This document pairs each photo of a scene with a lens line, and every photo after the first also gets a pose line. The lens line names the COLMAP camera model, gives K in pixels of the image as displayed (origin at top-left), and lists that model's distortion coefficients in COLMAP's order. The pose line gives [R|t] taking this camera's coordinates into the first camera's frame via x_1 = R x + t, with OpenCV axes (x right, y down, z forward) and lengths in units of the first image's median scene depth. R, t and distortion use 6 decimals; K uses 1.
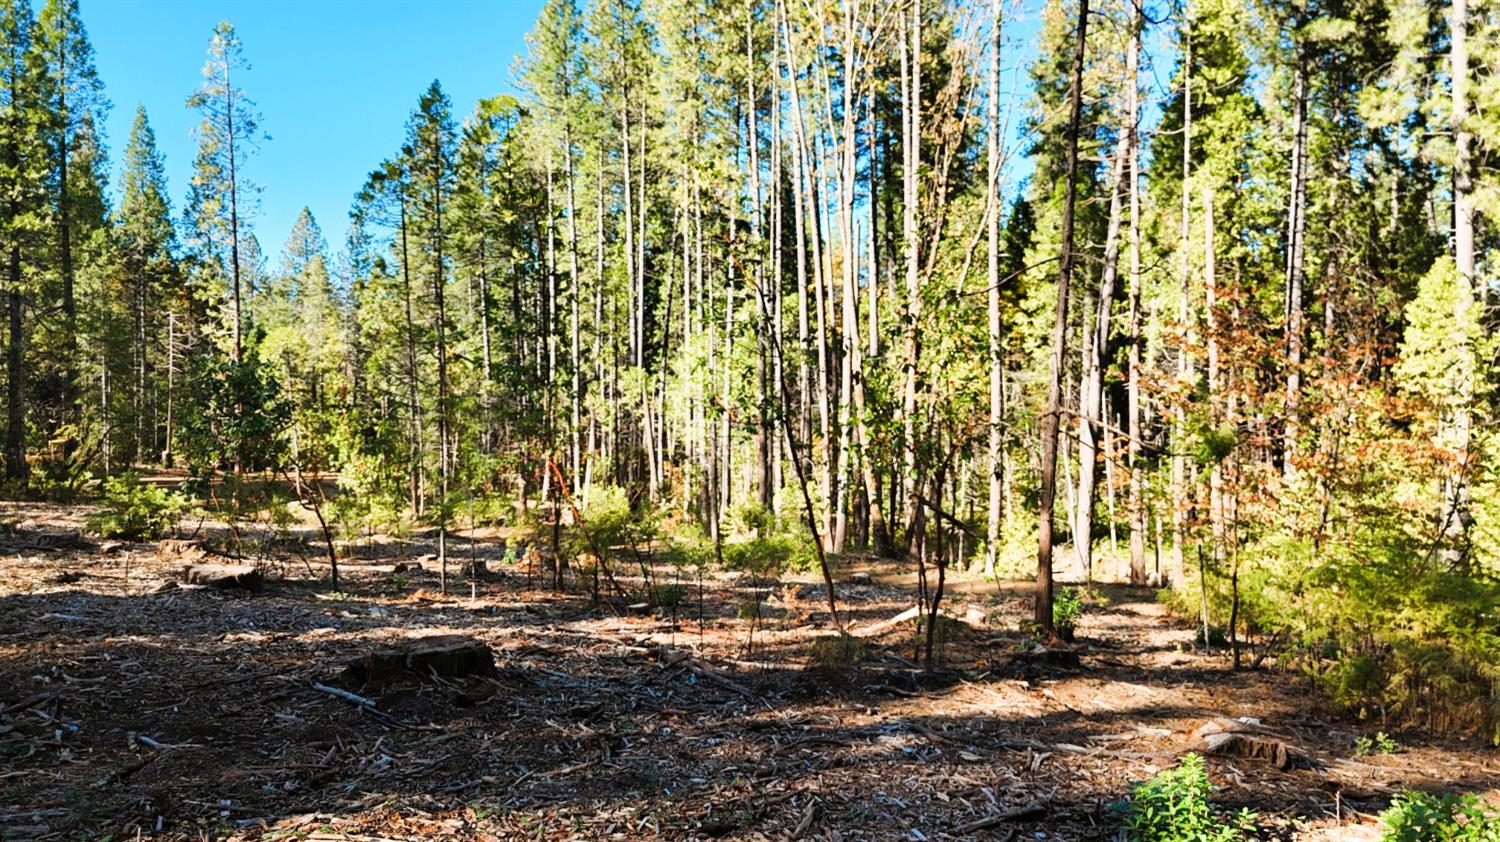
lens RADIAL K [[1108.3, 0, 752.6], [0, 1108.3, 430.9], [0, 0, 1]] dist [0.084337, -0.090100]
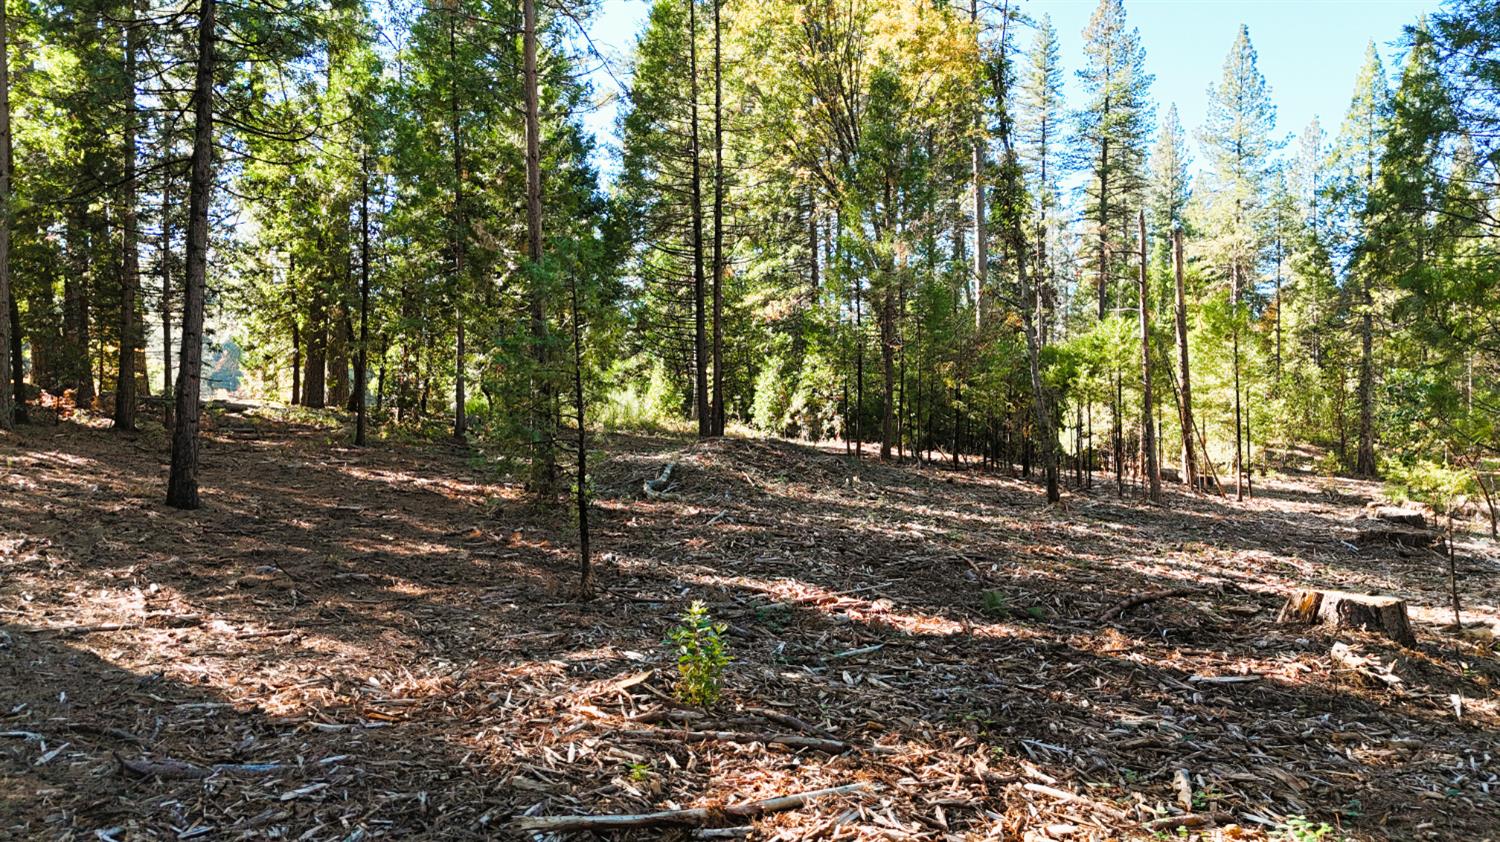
lens RADIAL K [[1108.3, 0, 748.4], [0, 1108.3, 426.6], [0, 0, 1]] dist [0.084337, -0.090100]
pose [[0.432257, 0.016088, -0.901607, 0.186720], [-0.019323, 0.999777, 0.008576, 0.004926], [0.901543, 0.013715, 0.432471, -0.159504]]
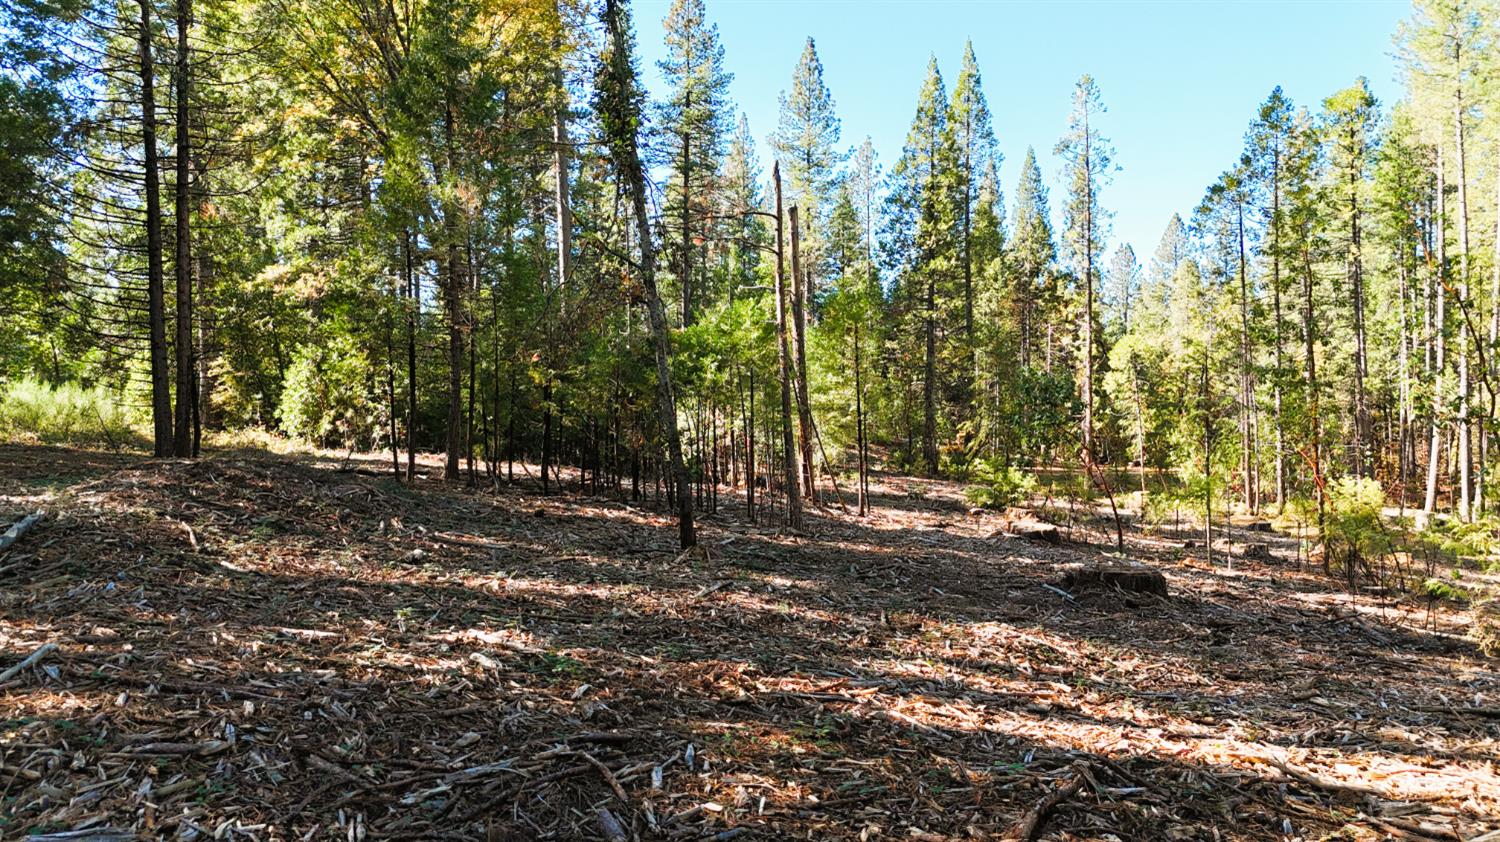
lens RADIAL K [[1108.3, 0, 747.3], [0, 1108.3, 427.7], [0, 0, 1]] dist [0.084337, -0.090100]
pose [[0.730428, 0.012010, -0.682884, 0.069804], [-0.014146, 0.999897, 0.002455, 0.002382], [0.682843, 0.007866, 0.730522, -0.078133]]
